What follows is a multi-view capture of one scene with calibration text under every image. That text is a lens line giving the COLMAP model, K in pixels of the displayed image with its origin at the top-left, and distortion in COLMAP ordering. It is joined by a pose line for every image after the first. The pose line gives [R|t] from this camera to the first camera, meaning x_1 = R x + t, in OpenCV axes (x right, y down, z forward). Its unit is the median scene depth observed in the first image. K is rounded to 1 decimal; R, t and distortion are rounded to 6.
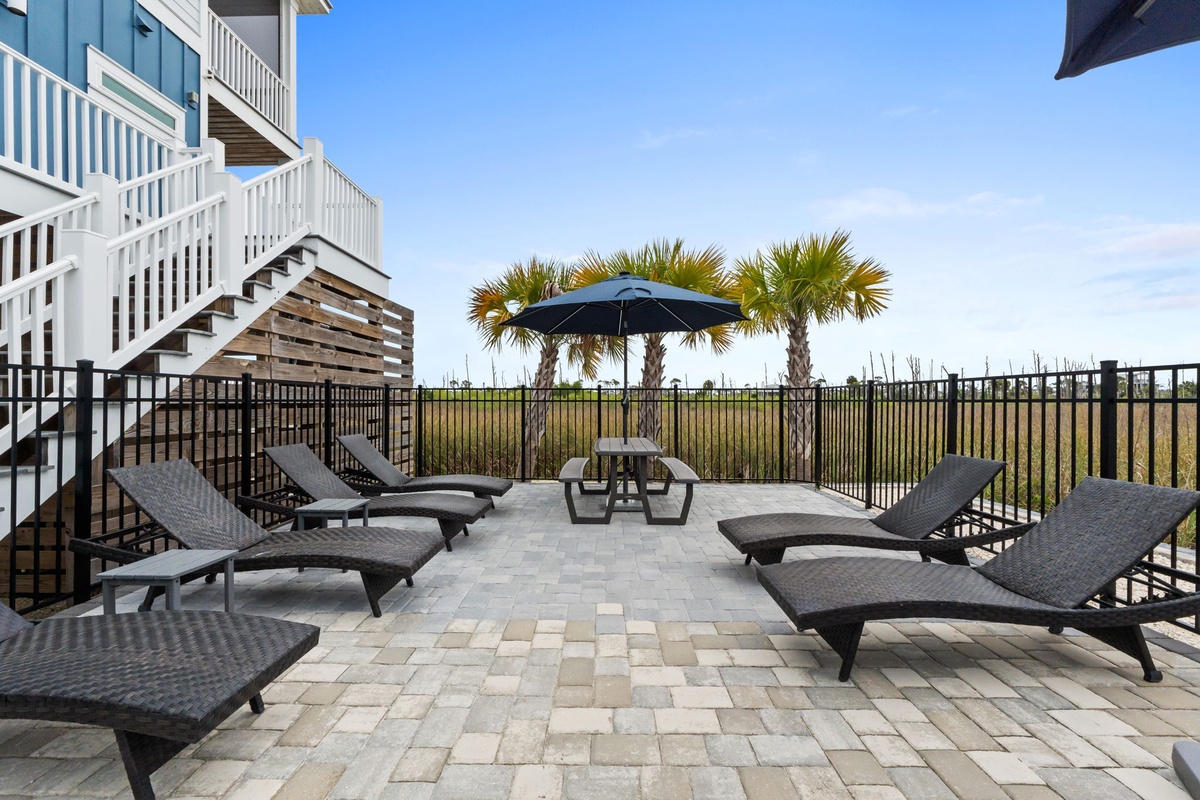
lens RADIAL K [[505.2, 0, 598.8], [0, 505.2, 406.8], [0, 0, 1]] dist [-0.008241, 0.000050]
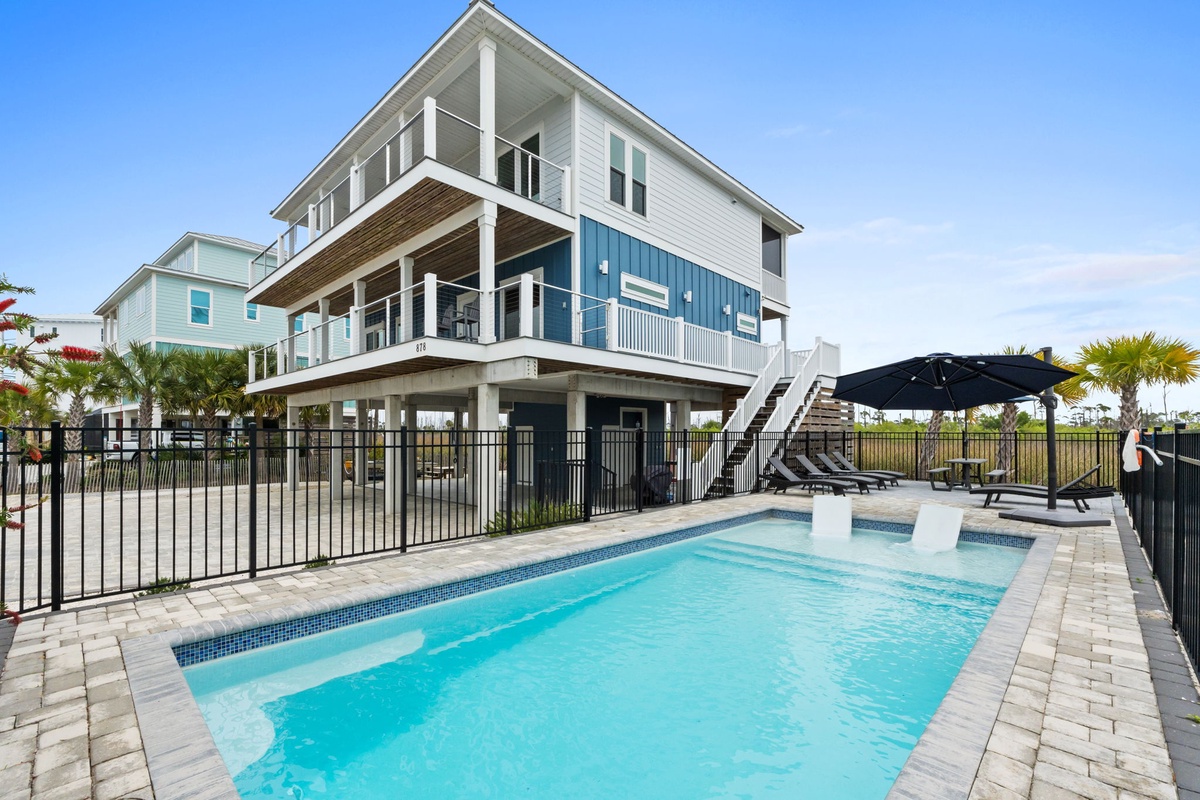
lens RADIAL K [[514.6, 0, 605.8], [0, 514.6, 439.2], [0, 0, 1]] dist [-0.014901, 0.000157]
pose [[0.734401, 0.003971, -0.678705, 0.319908], [-0.005436, 0.999985, -0.000031, -0.003494], [0.678694, 0.003712, 0.734411, -1.298173]]
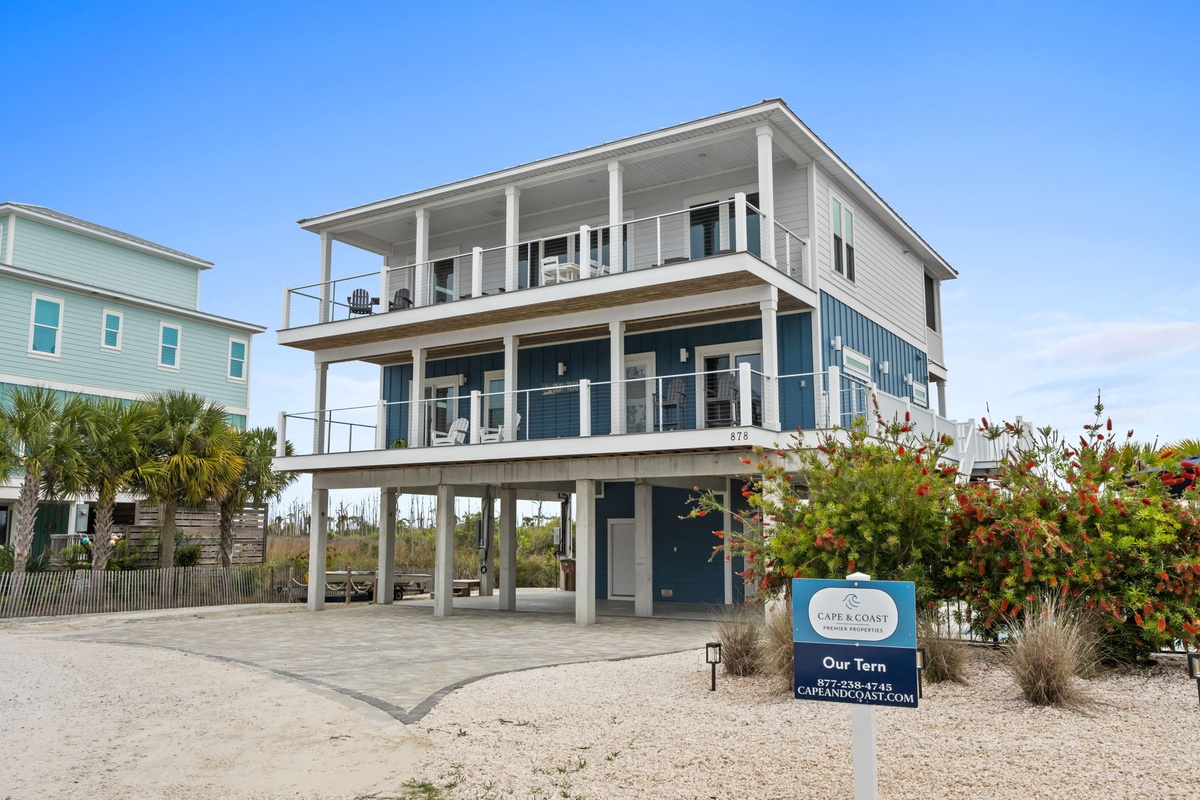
lens RADIAL K [[976.8, 0, 598.6], [0, 976.8, 403.6], [0, 0, 1]] dist [-0.003976, 0.000149]
pose [[0.848807, -0.074618, -0.523411, 0.085268], [-0.002729, 0.989359, -0.145471, 0.039264], [0.528696, 0.124905, 0.839571, -2.852077]]
